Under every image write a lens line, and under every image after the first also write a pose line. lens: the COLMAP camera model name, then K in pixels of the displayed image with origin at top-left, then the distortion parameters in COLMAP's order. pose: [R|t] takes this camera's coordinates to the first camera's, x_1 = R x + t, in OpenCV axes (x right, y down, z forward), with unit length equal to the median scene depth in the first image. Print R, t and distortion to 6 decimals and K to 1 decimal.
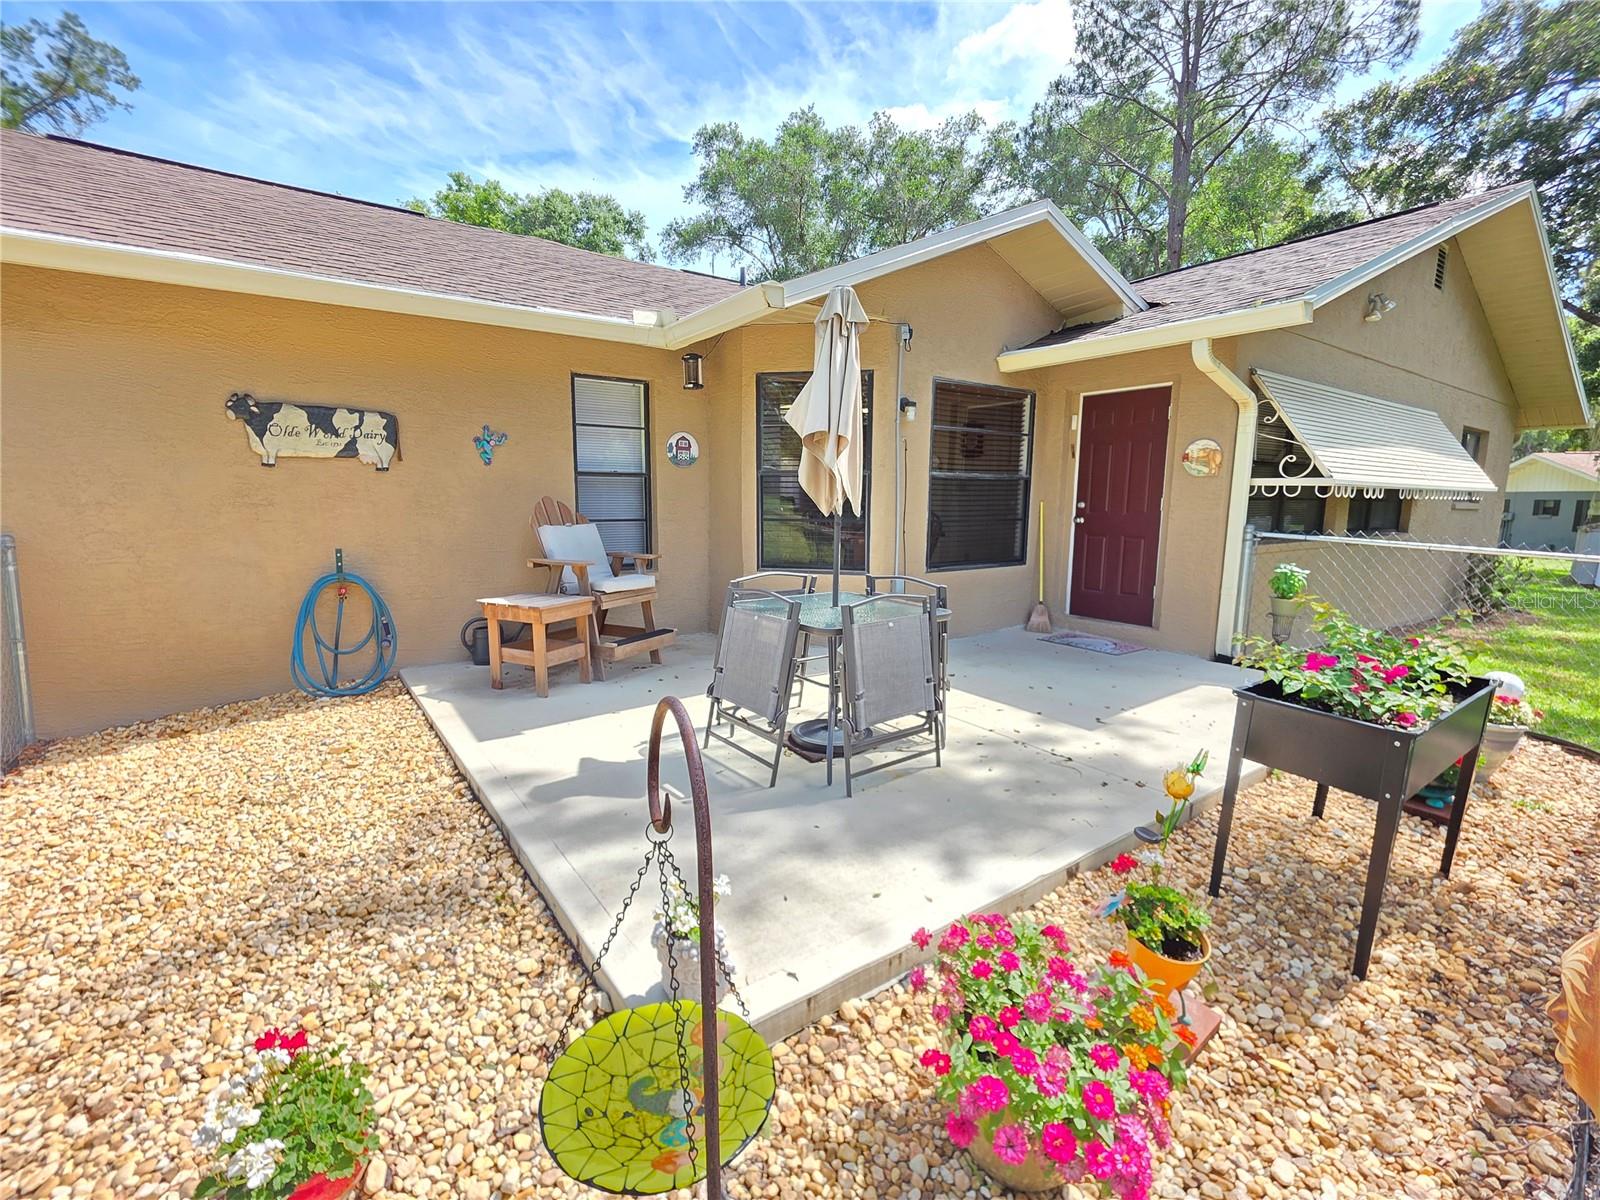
lens RADIAL K [[714.5, 0, 776.1], [0, 714.5, 603.9], [0, 0, 1]] dist [0.009355, -0.000347]
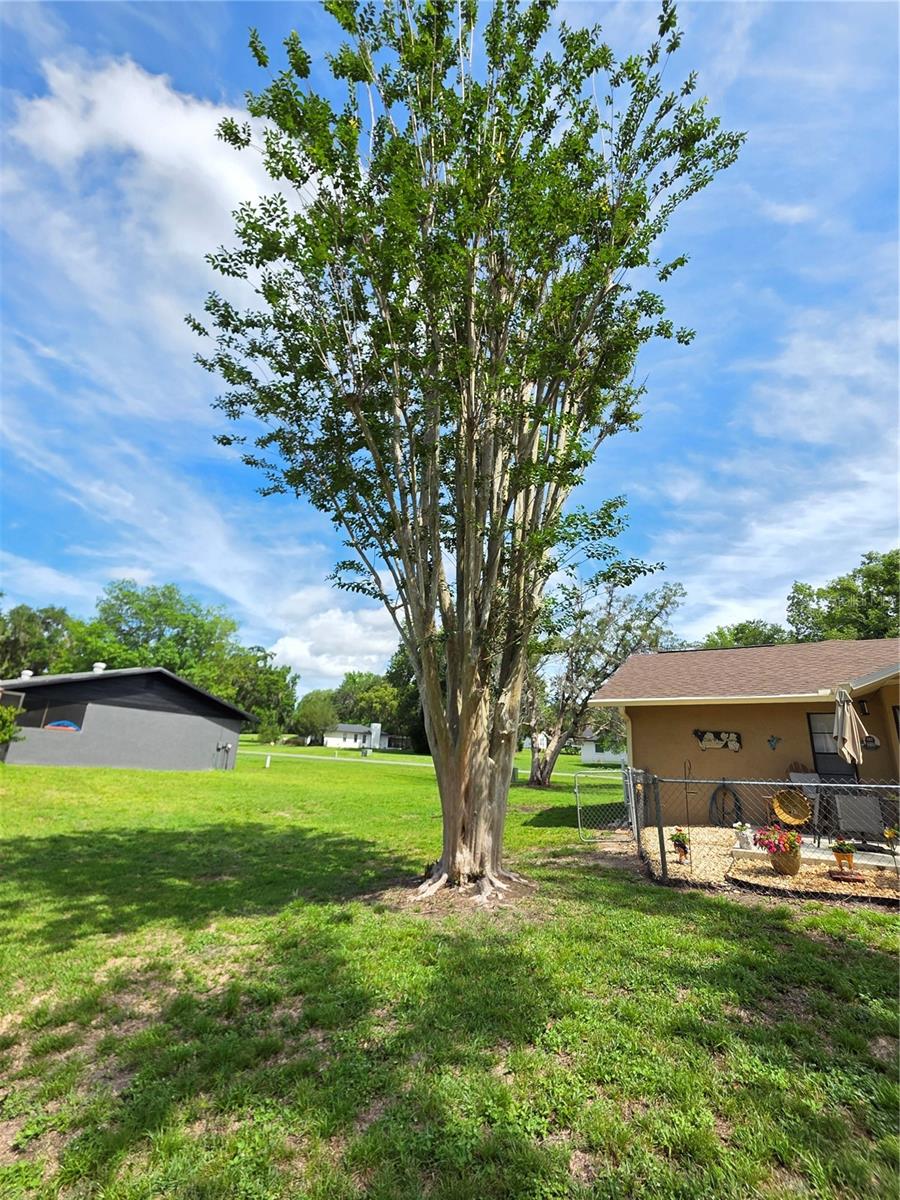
lens RADIAL K [[535.9, 0, 450.0], [0, 535.9, 600.0], [0, 0, 1]] dist [0.009355, -0.000347]
pose [[0.428296, -0.254756, -0.866984, 1.072183], [-0.167619, 0.920389, -0.353254, 0.228912], [0.887956, 0.296620, 0.351496, -1.067445]]
